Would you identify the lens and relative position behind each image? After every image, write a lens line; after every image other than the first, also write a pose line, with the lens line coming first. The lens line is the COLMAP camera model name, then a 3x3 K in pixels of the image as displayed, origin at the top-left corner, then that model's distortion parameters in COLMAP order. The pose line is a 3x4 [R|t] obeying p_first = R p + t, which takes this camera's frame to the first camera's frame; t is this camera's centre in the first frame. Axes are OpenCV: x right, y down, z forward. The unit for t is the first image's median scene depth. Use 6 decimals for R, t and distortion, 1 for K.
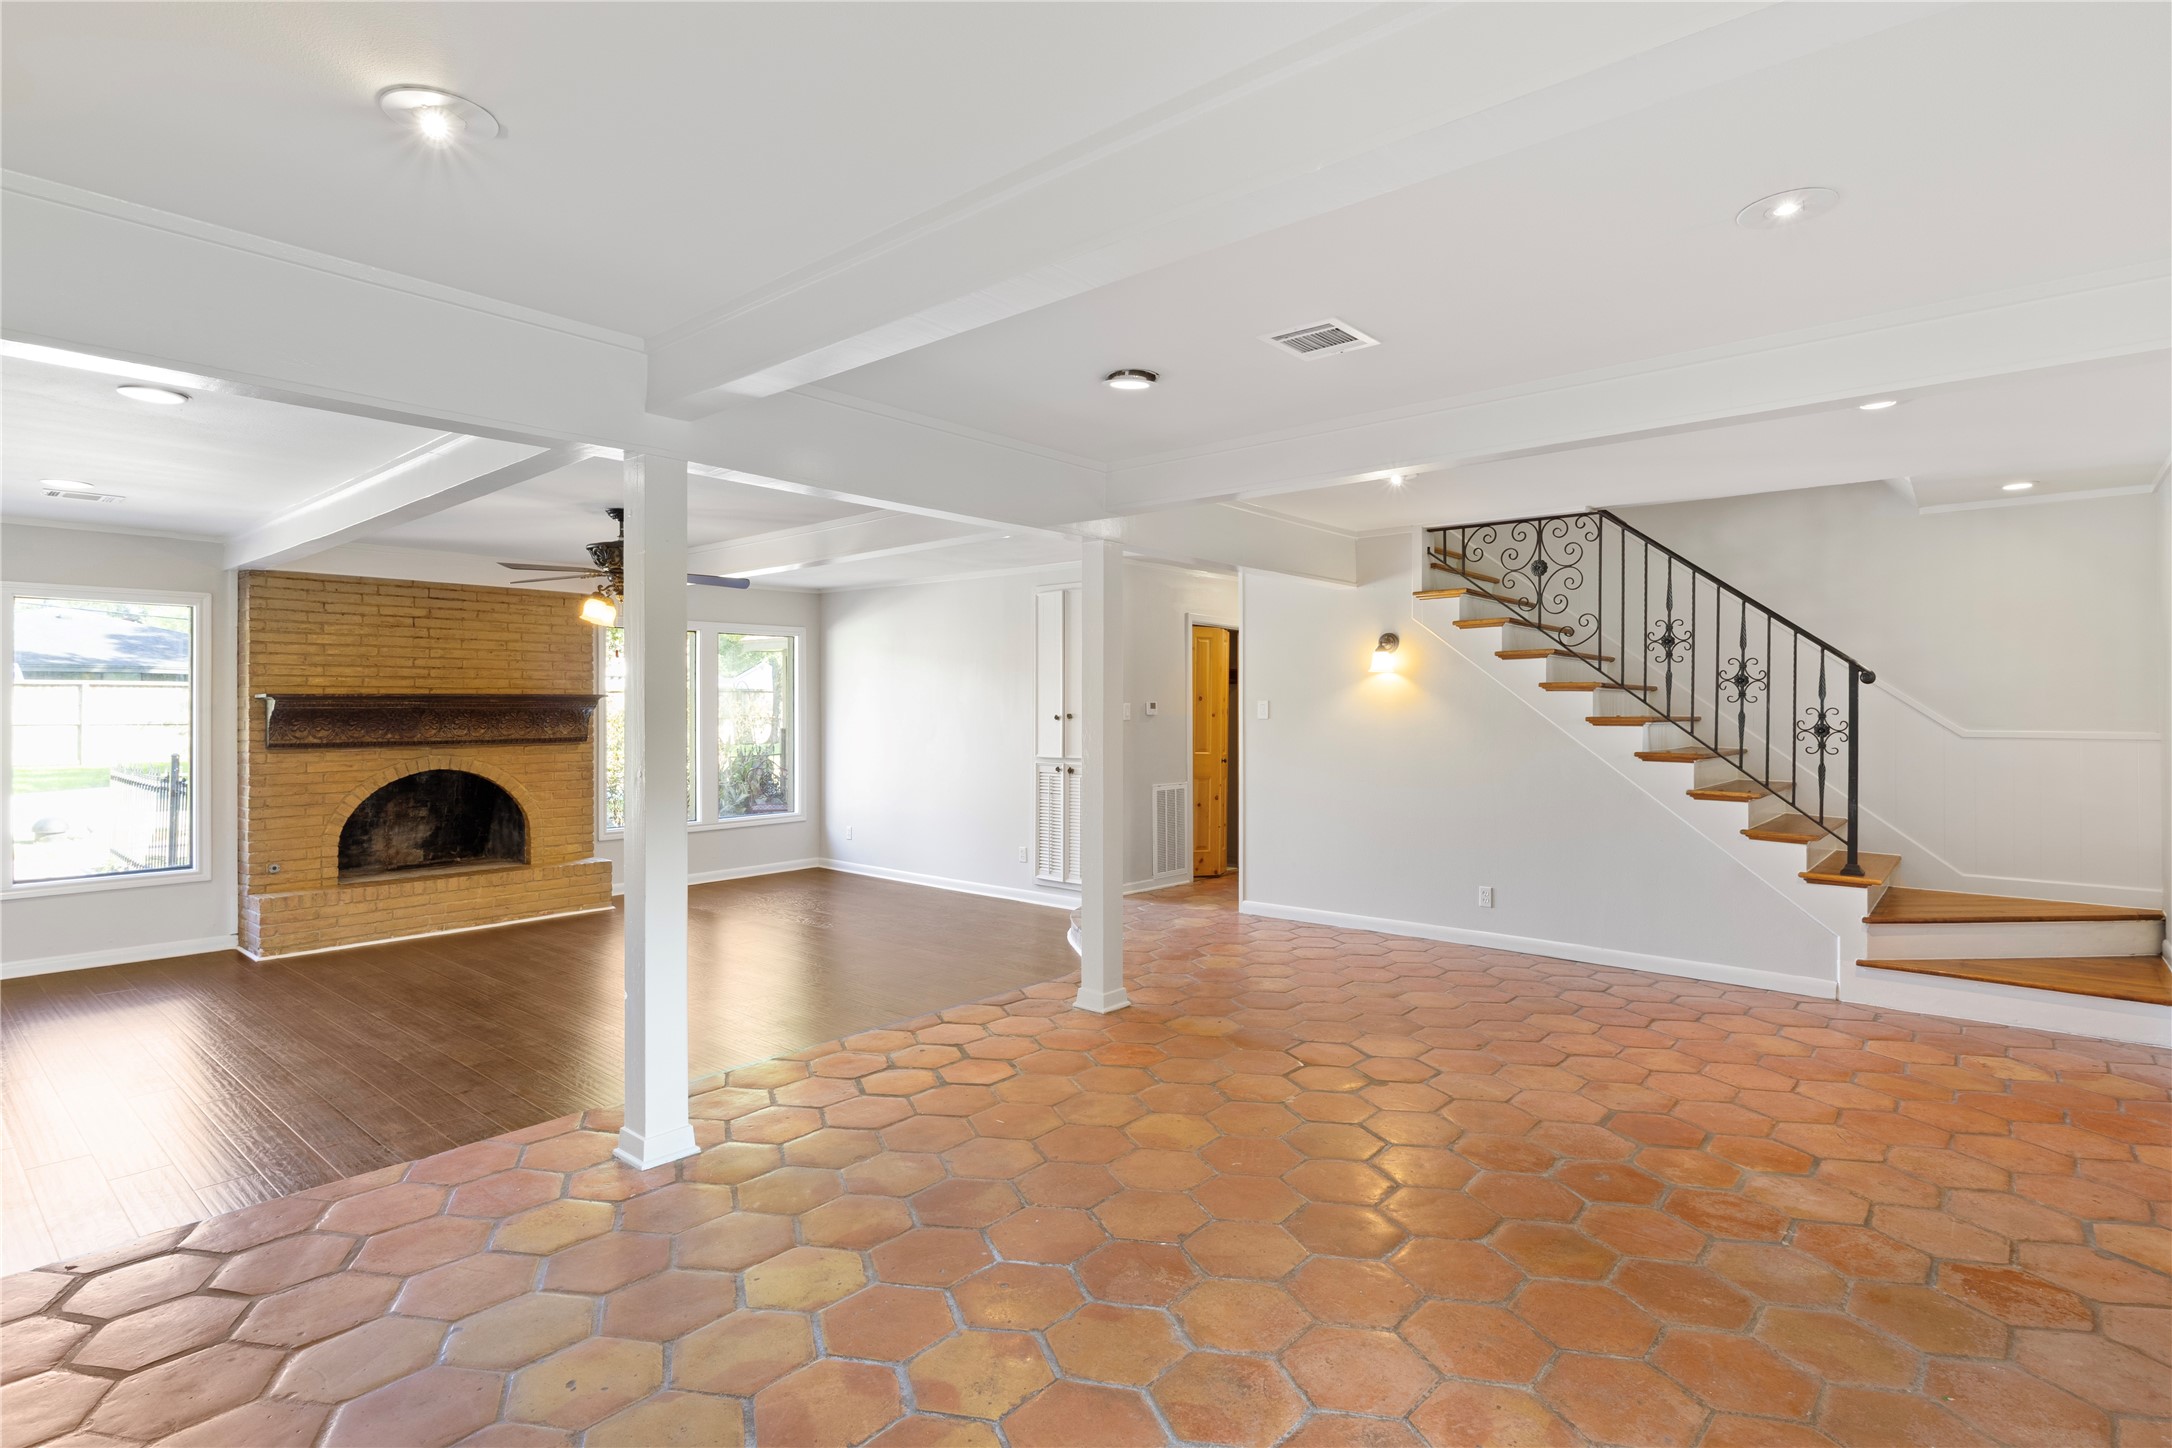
lens RADIAL K [[1072.3, 0, 1107.2], [0, 1072.3, 704.8], [0, 0, 1]] dist [-0.009044, 0.000748]
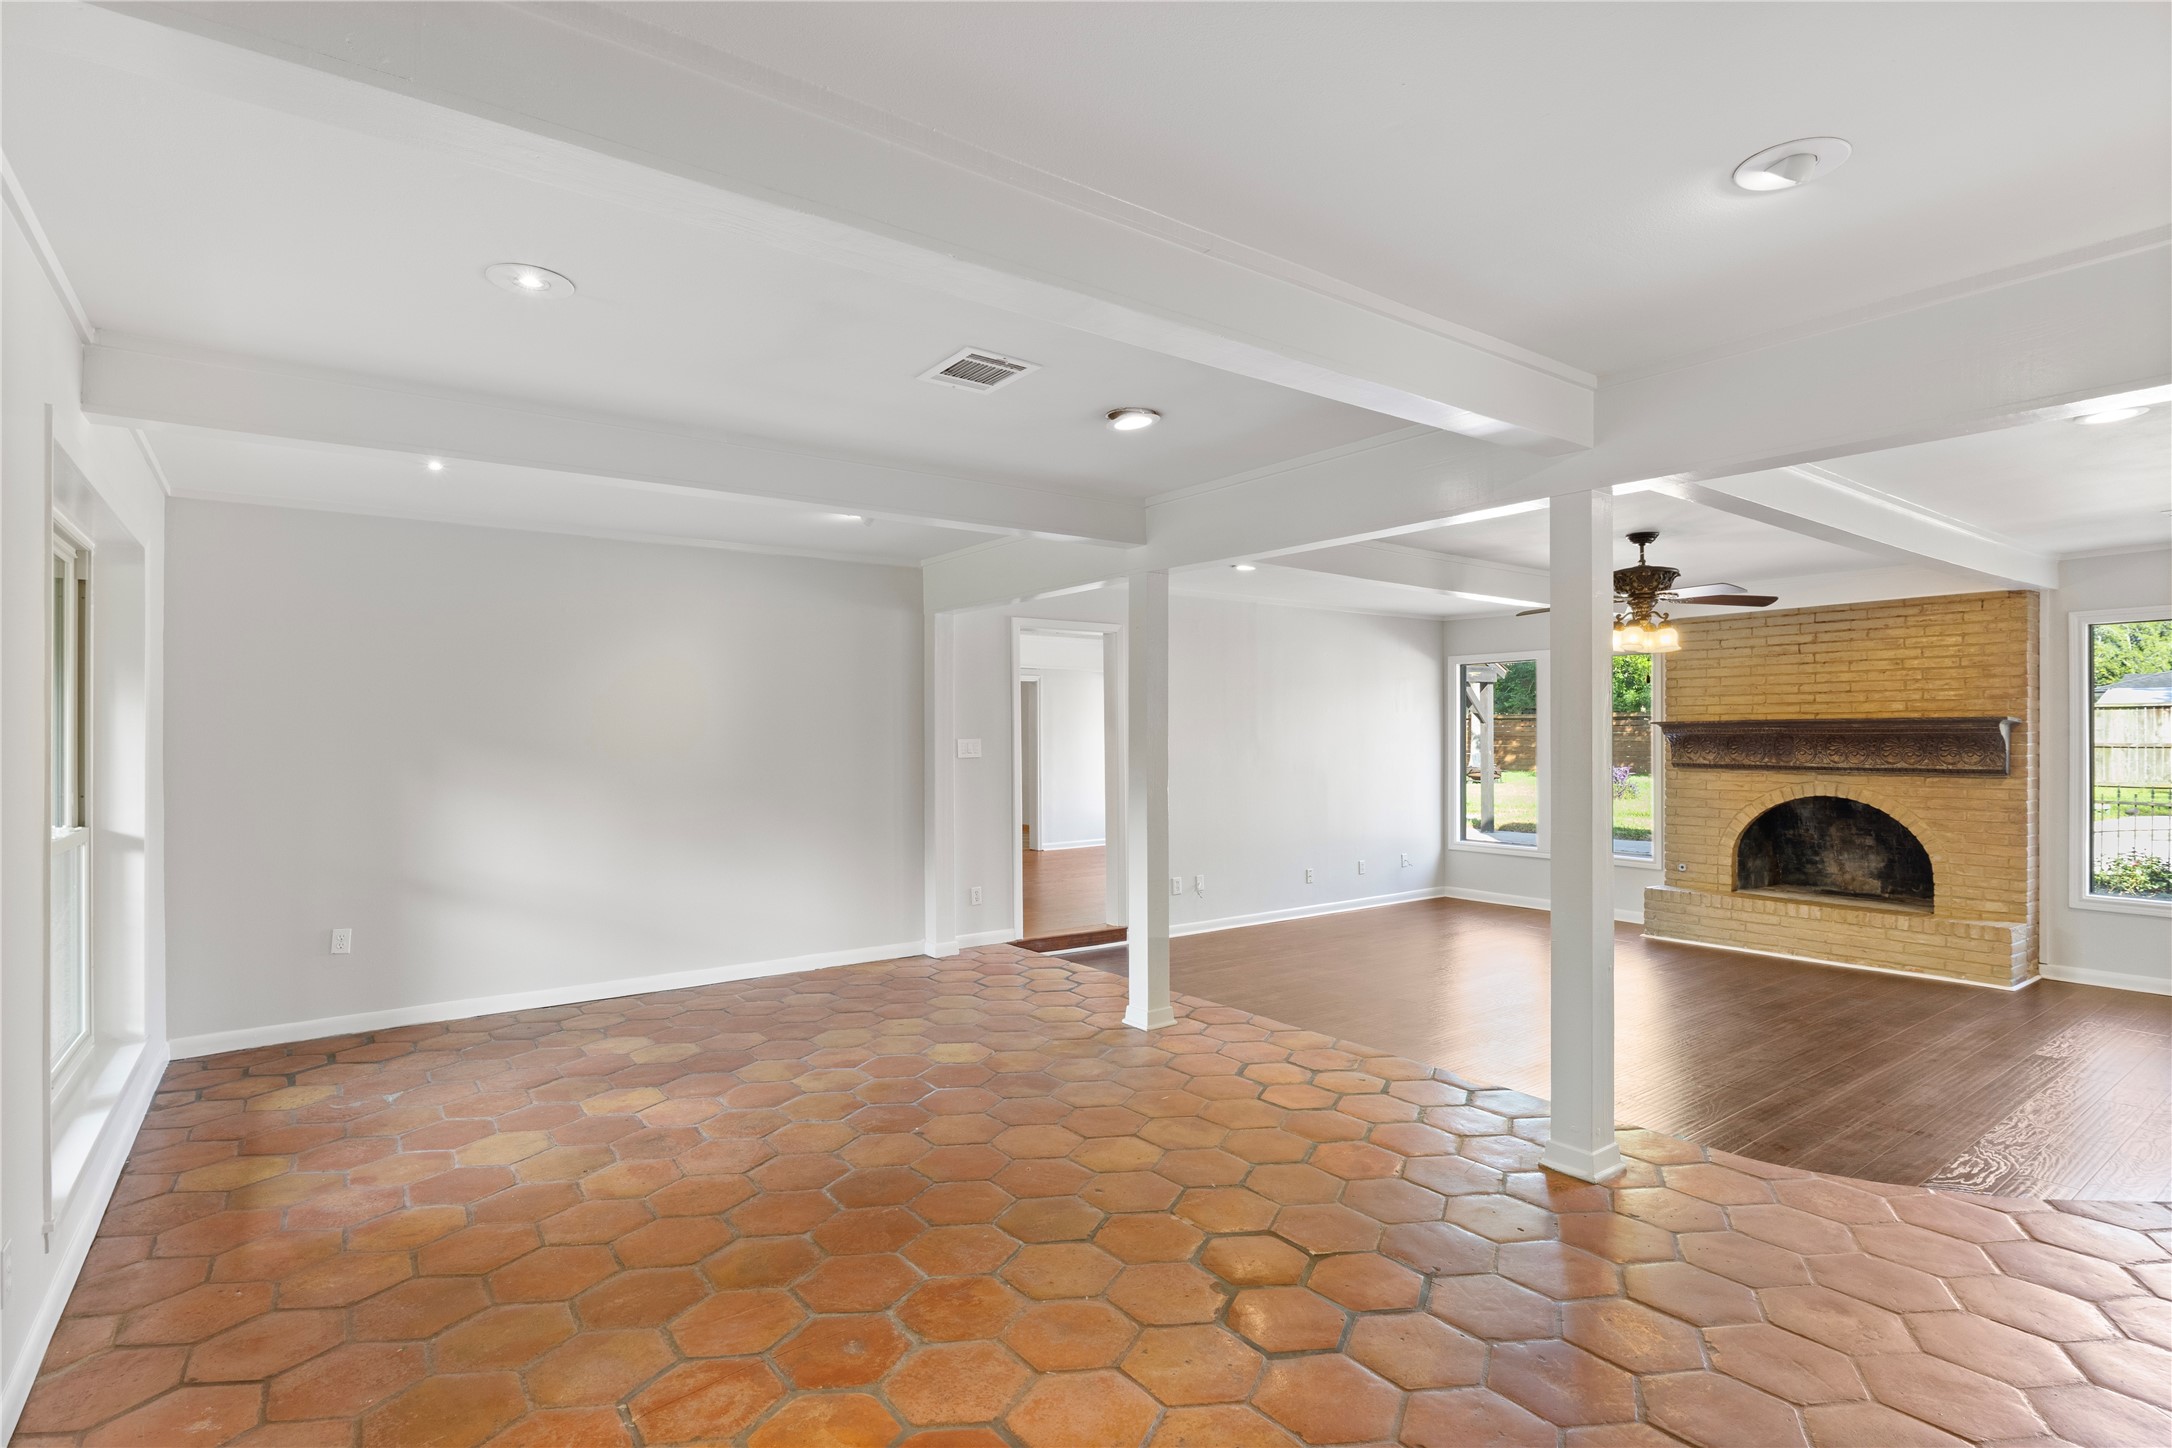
lens RADIAL K [[1072.3, 0, 1075.5], [0, 1072.3, 742.2], [0, 0, 1]] dist [-0.009044, 0.000748]
pose [[-0.232929, 0.009805, -0.972444, 0.501098], [0.003322, 0.999951, 0.009287, -0.000361], [0.972488, -0.001067, -0.232951, 0.571450]]
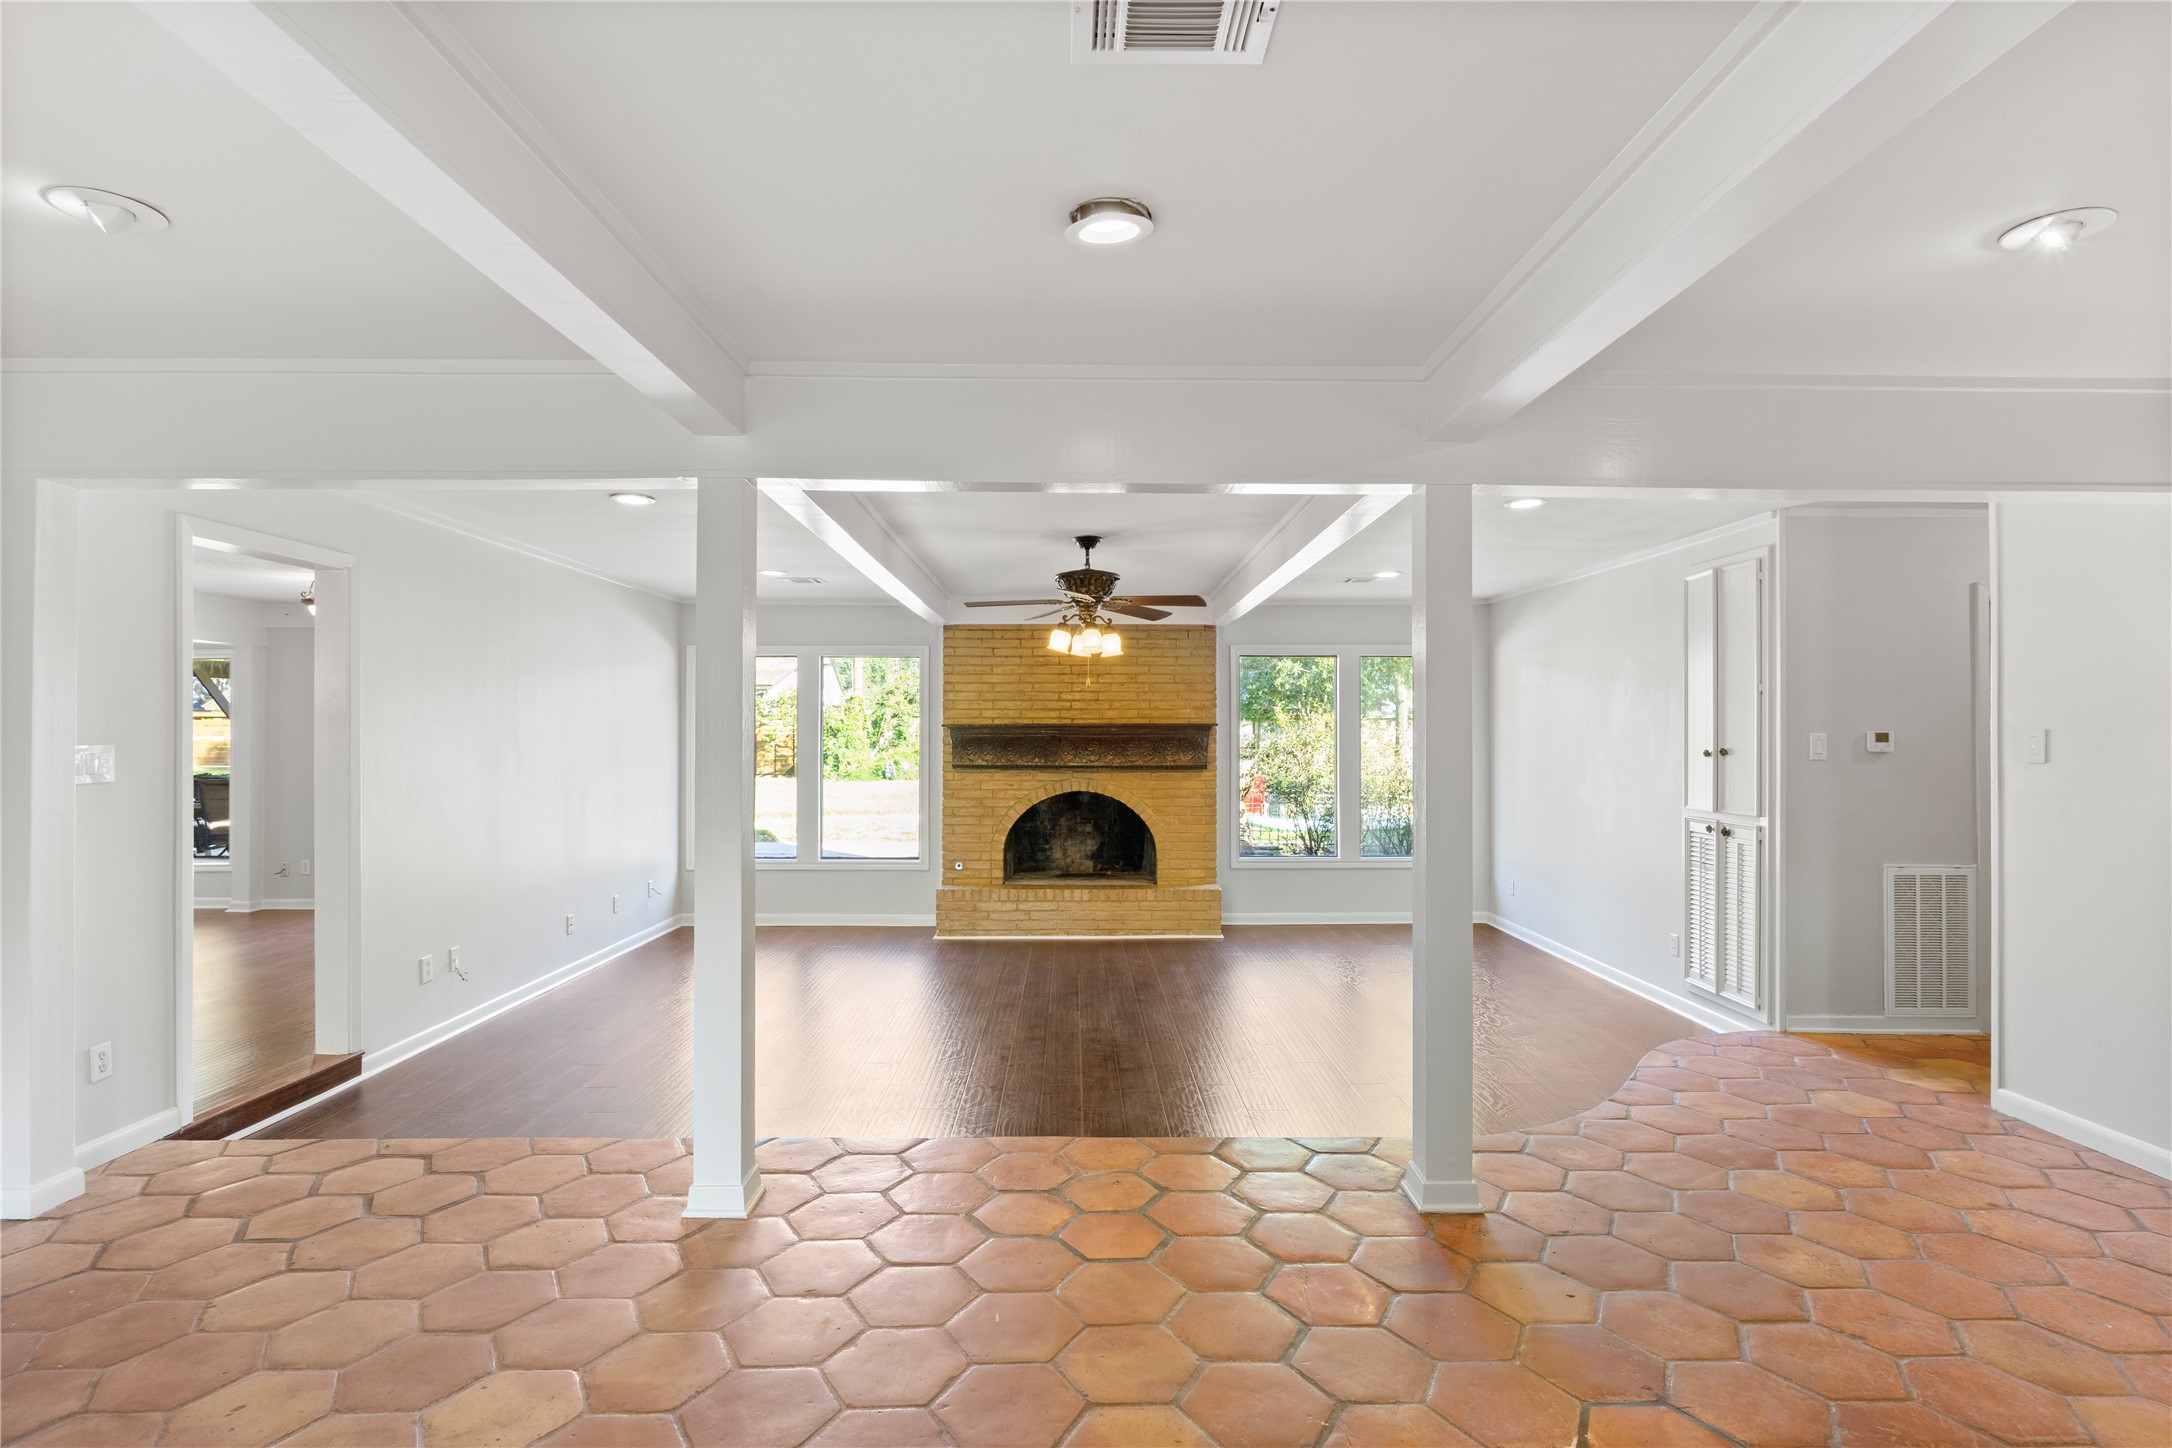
lens RADIAL K [[1072.3, 0, 1094.2], [0, 1072.3, 721.1], [0, 0, 1]] dist [-0.009044, 0.000748]
pose [[0.657807, -0.006499, -0.753159, 0.235761], [-0.001570, 0.999949, -0.010000, -0.001601], [0.753185, 0.007760, 0.657763, 0.279659]]
